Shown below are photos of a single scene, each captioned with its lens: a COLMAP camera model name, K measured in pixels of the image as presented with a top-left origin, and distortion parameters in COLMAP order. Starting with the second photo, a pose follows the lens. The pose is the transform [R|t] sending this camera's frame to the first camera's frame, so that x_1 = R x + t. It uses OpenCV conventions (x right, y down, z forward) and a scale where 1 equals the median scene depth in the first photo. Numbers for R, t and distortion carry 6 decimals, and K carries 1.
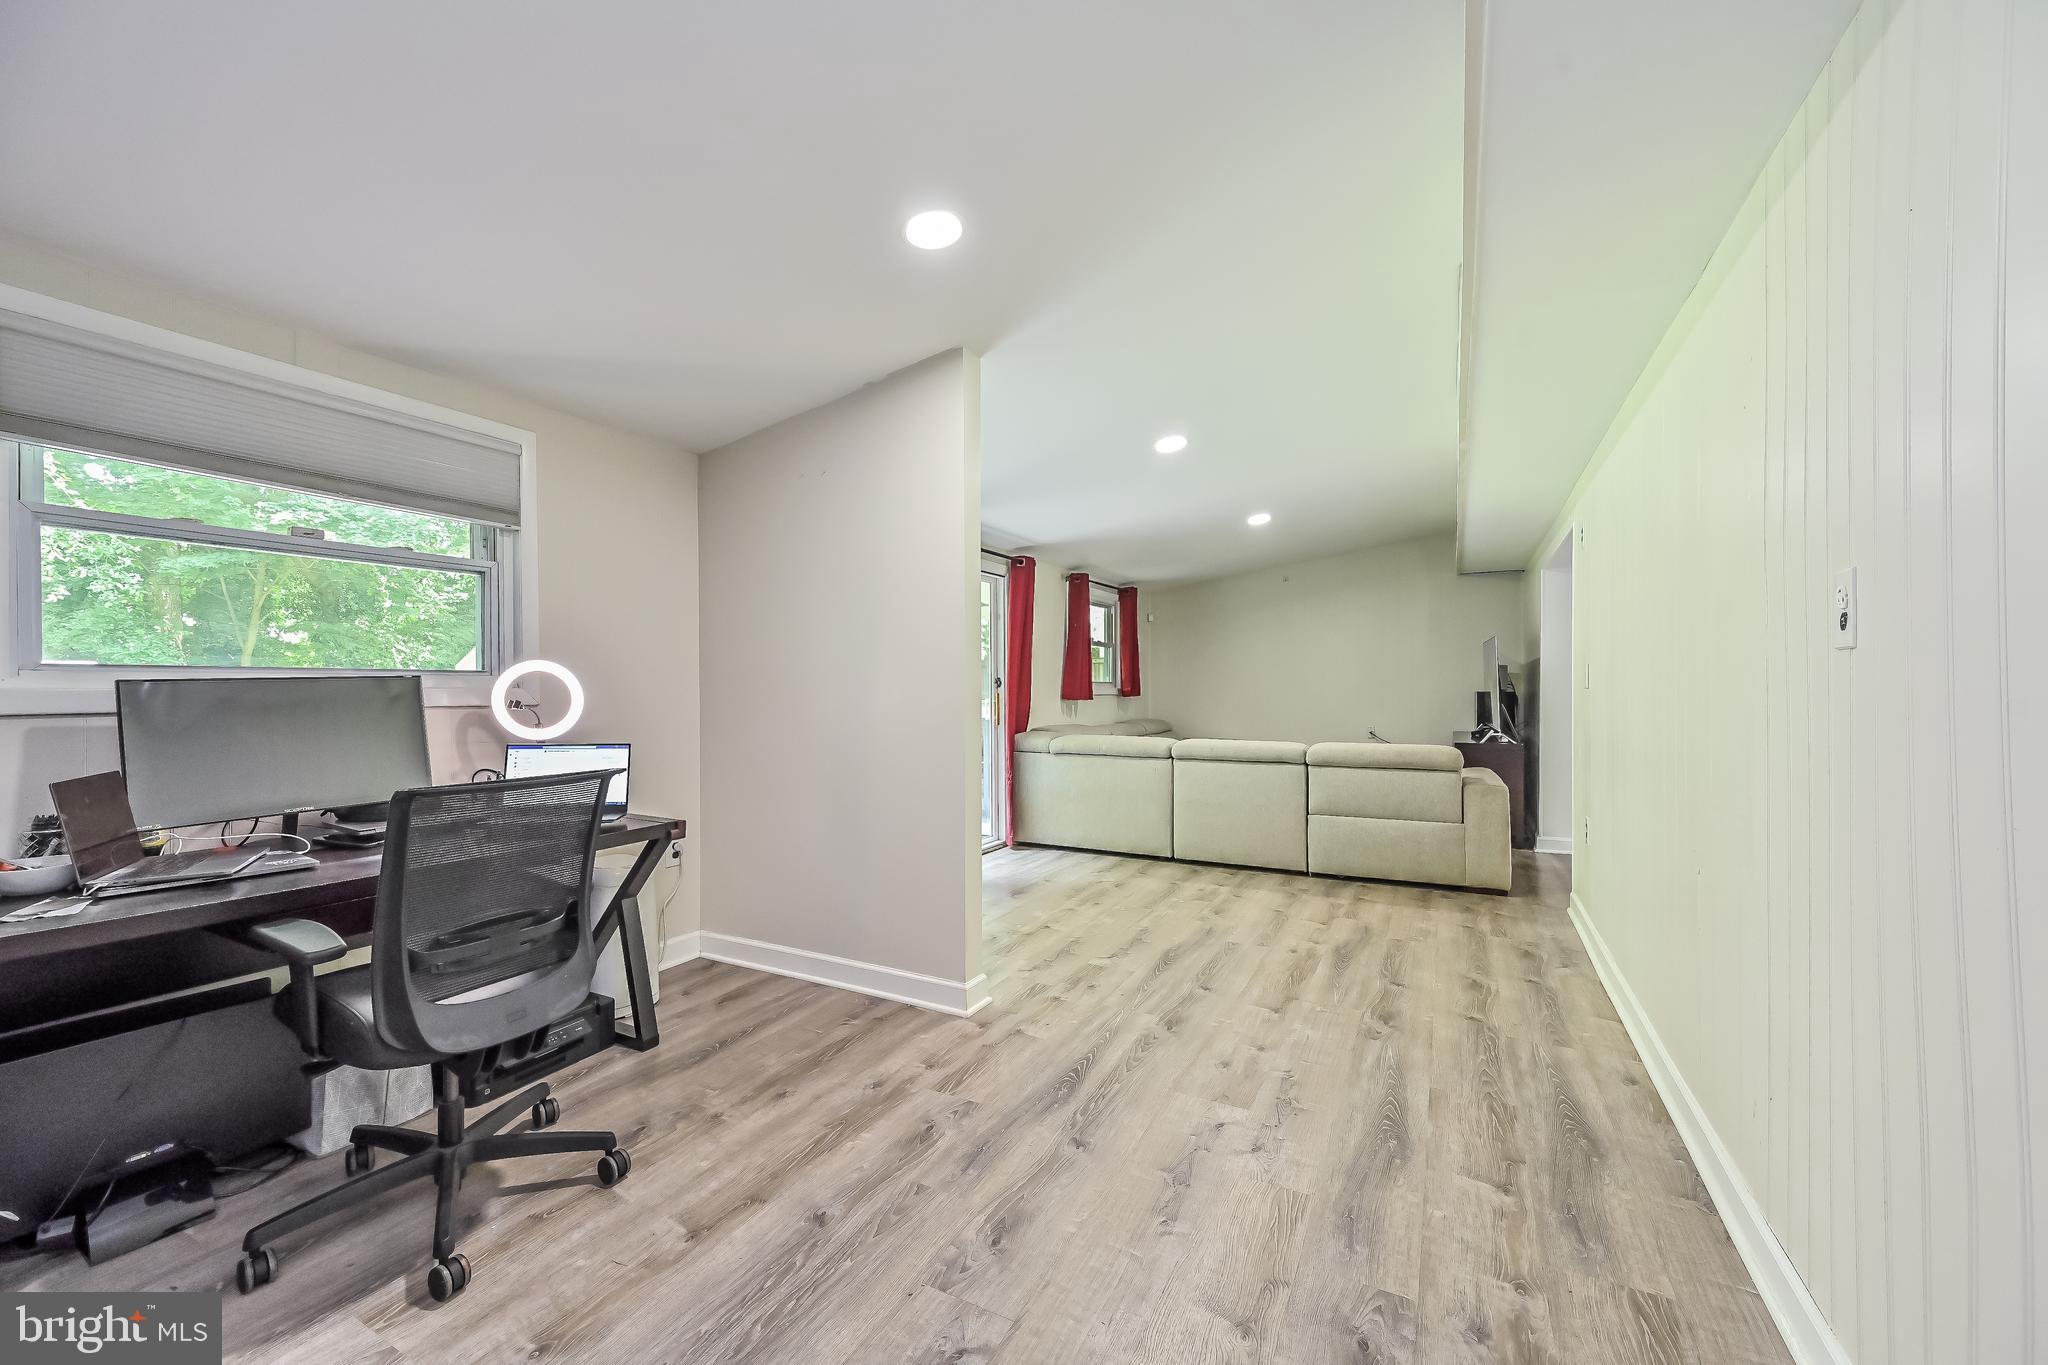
lens RADIAL K [[803.3, 0, 1024.0], [0, 803.3, 682.5], [0, 0, 1]] dist [0.000134, 0.000012]
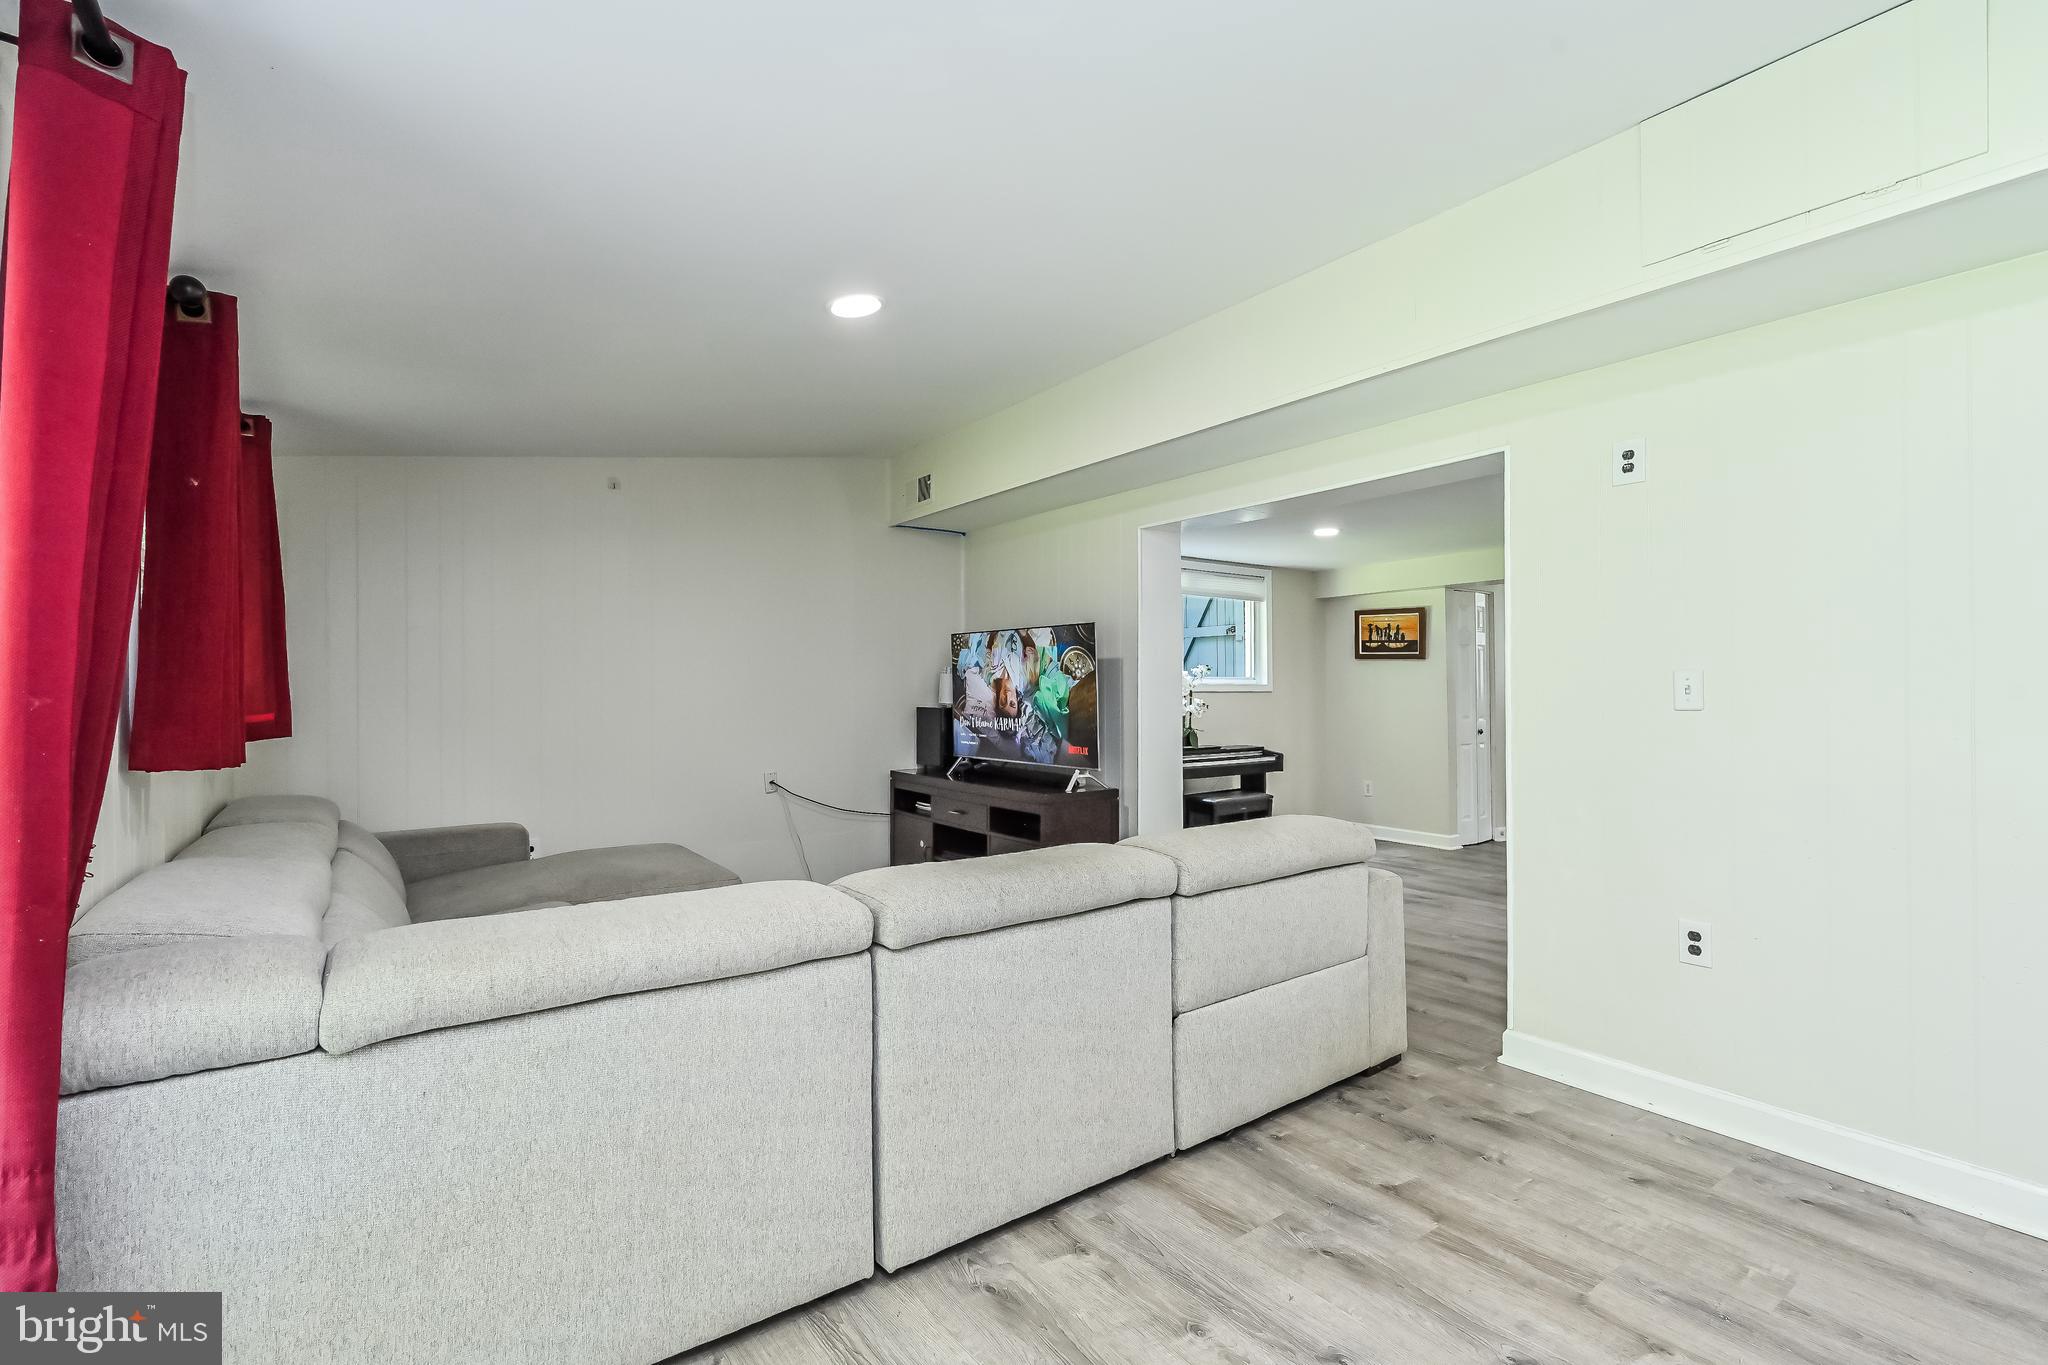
lens RADIAL K [[917.0, 0, 1024.0], [0, 917.0, 682.5], [0, 0, 1]] dist [-0.002292, -0.000343]
pose [[0.439227, 0.009535, 0.898326, -0.198768], [-0.004795, 0.999954, -0.008269, -0.007952], [-0.898363, -0.000675, 0.439252, 1.493408]]
